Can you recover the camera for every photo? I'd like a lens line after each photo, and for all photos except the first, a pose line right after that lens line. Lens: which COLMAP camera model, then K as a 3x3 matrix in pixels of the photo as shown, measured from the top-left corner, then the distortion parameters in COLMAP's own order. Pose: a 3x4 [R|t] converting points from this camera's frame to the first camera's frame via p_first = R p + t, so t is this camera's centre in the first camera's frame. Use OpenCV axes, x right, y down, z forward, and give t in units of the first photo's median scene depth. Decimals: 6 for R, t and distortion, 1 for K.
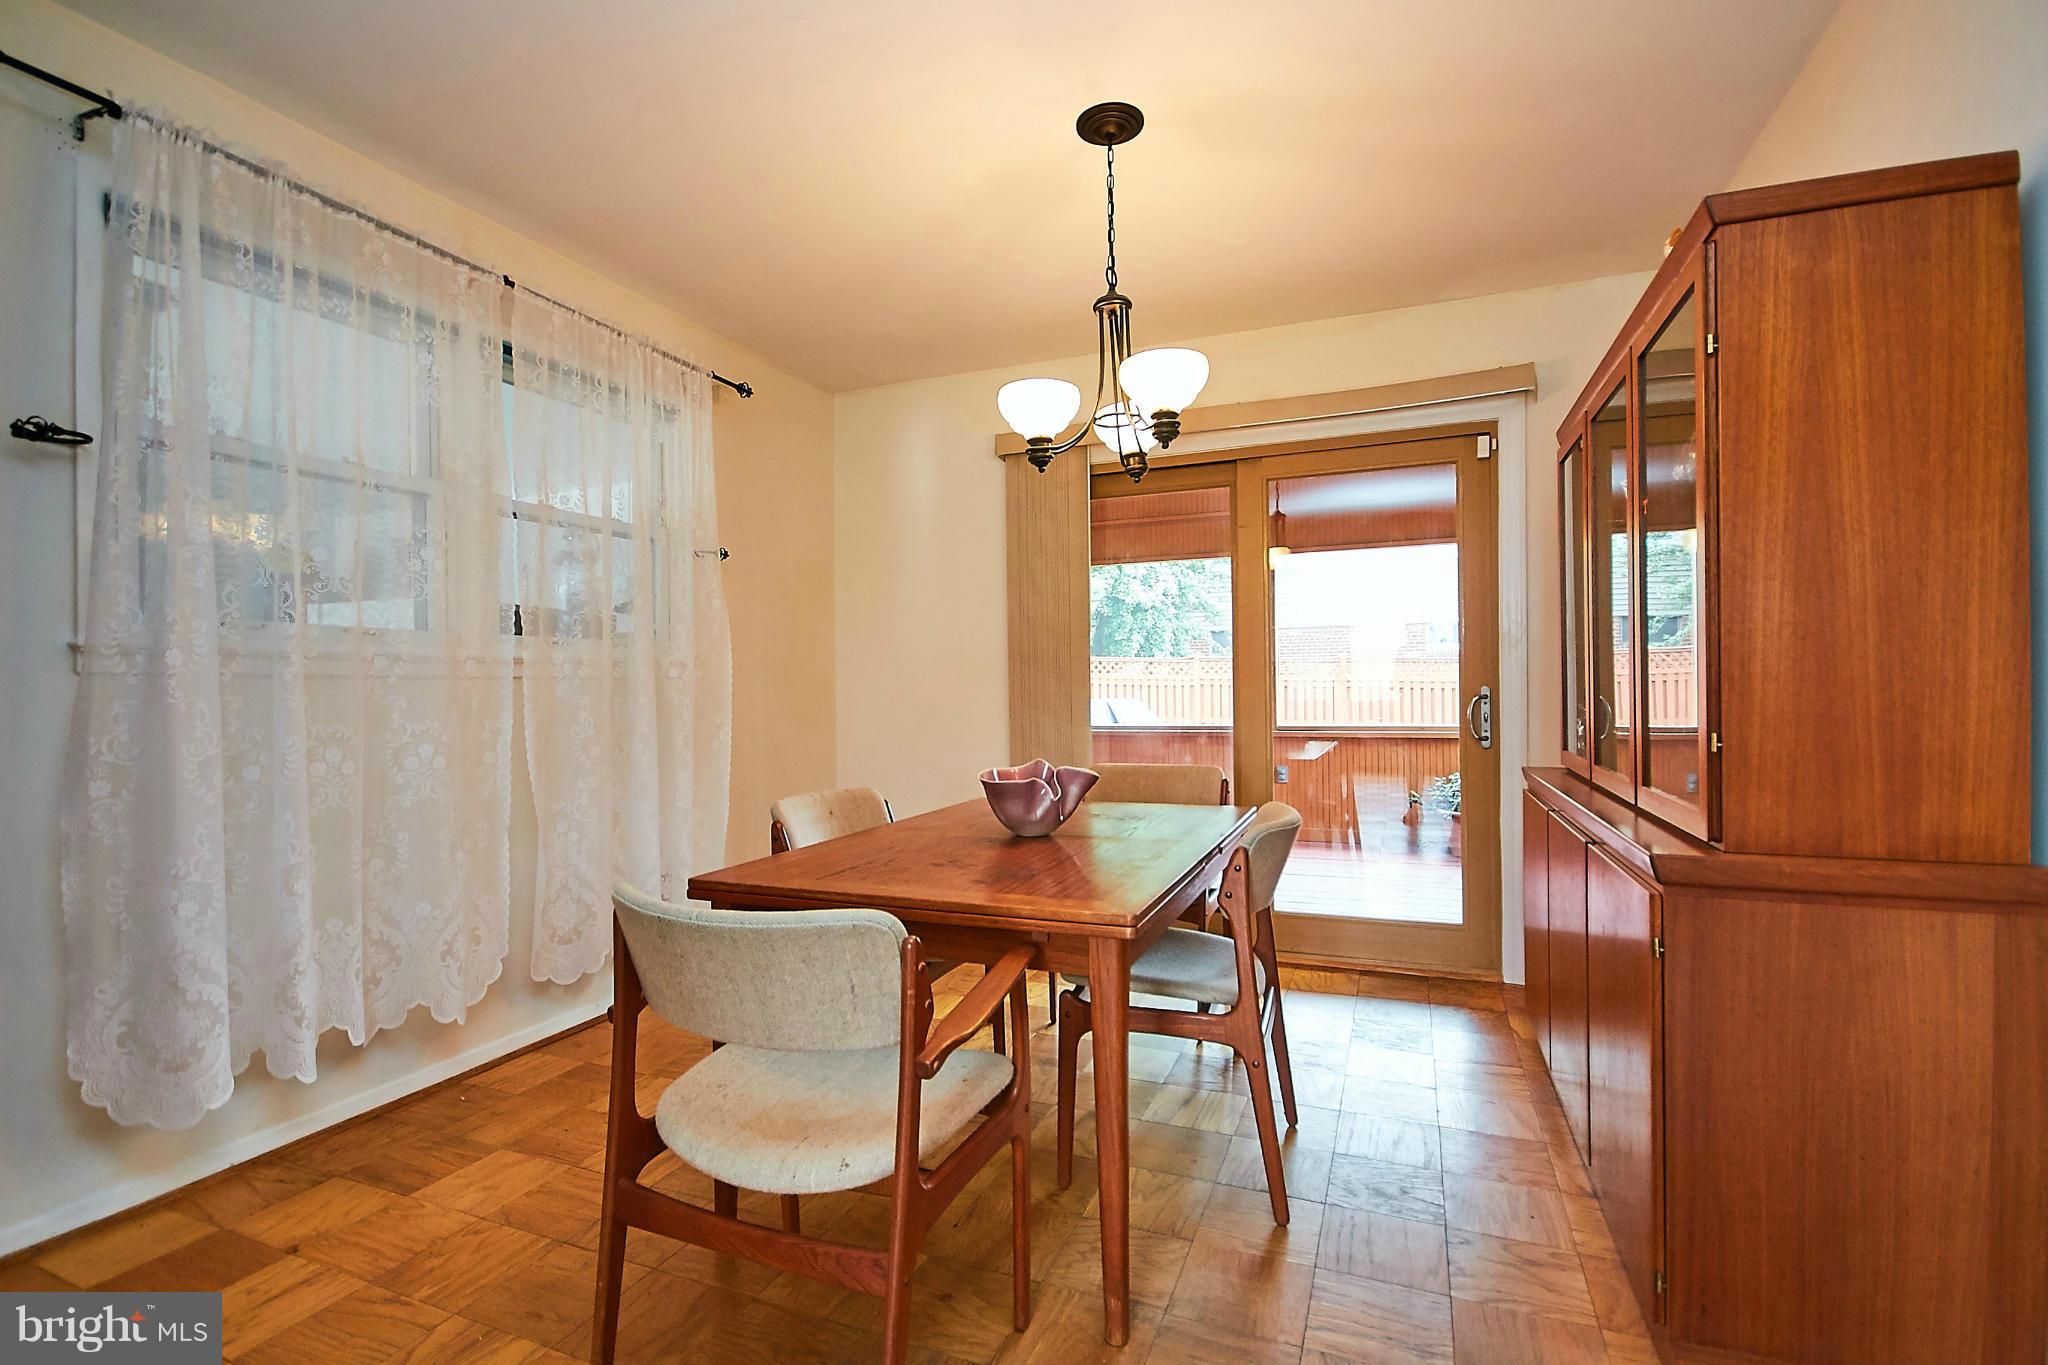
lens RADIAL K [[944.2, 0, 1014.9], [0, 944.2, 694.7], [0, 0, 1]] dist [-0.003902, -0.001987]
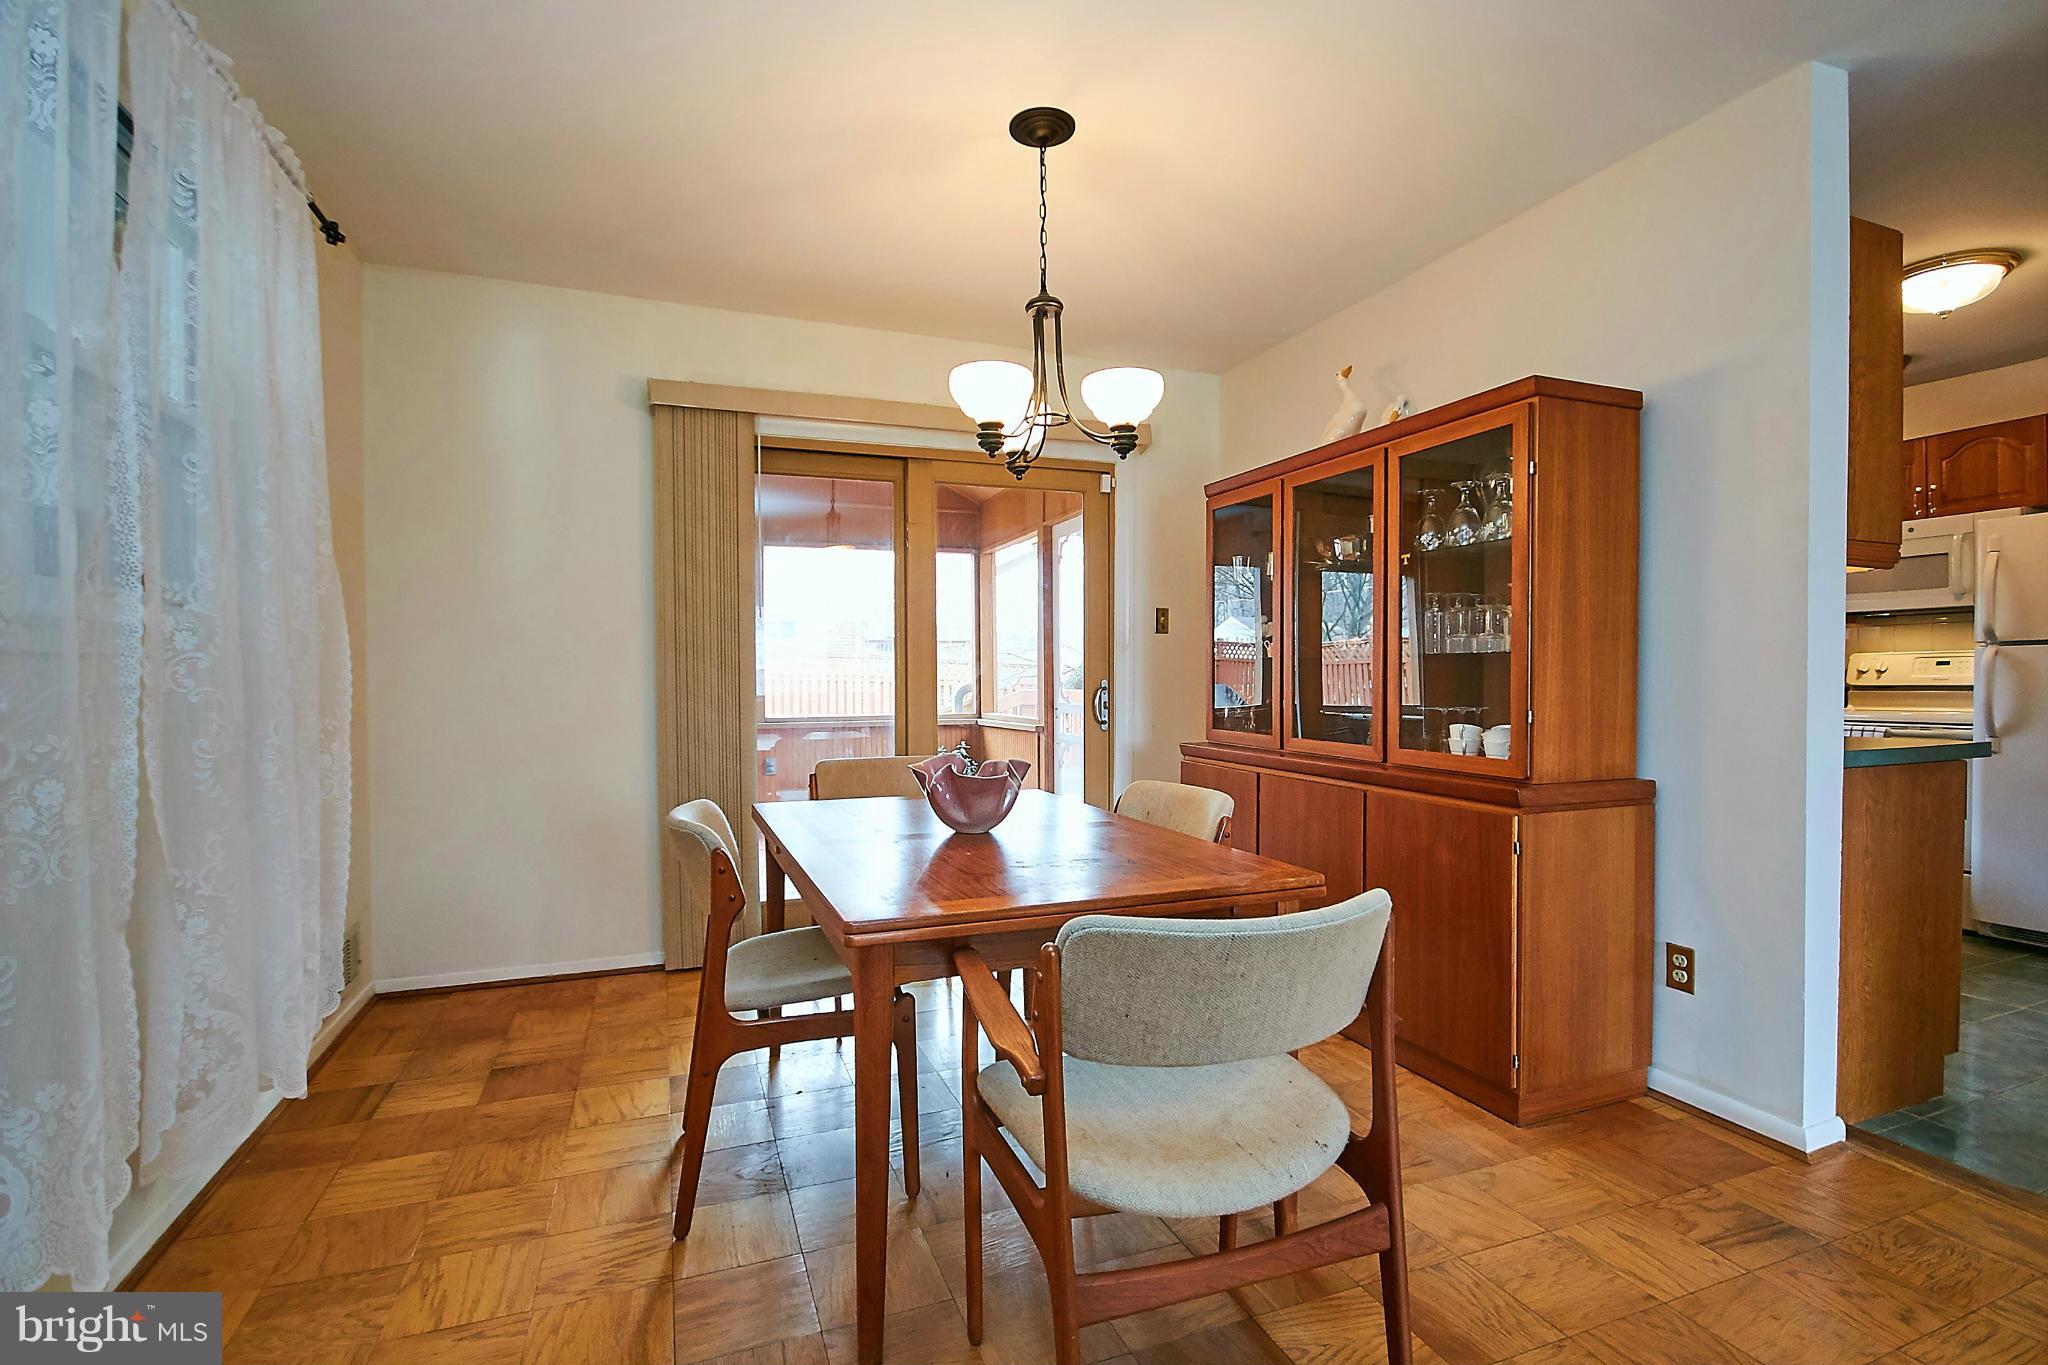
lens RADIAL K [[944.2, 0, 1029.7], [0, 944.2, 692.7], [0, 0, 1]] dist [-0.003902, -0.001987]
pose [[0.727306, -0.004146, 0.686300, -0.492438], [-0.000080, 0.999981, 0.006126, -0.000137], [-0.686313, -0.004511, 0.727292, 0.211668]]
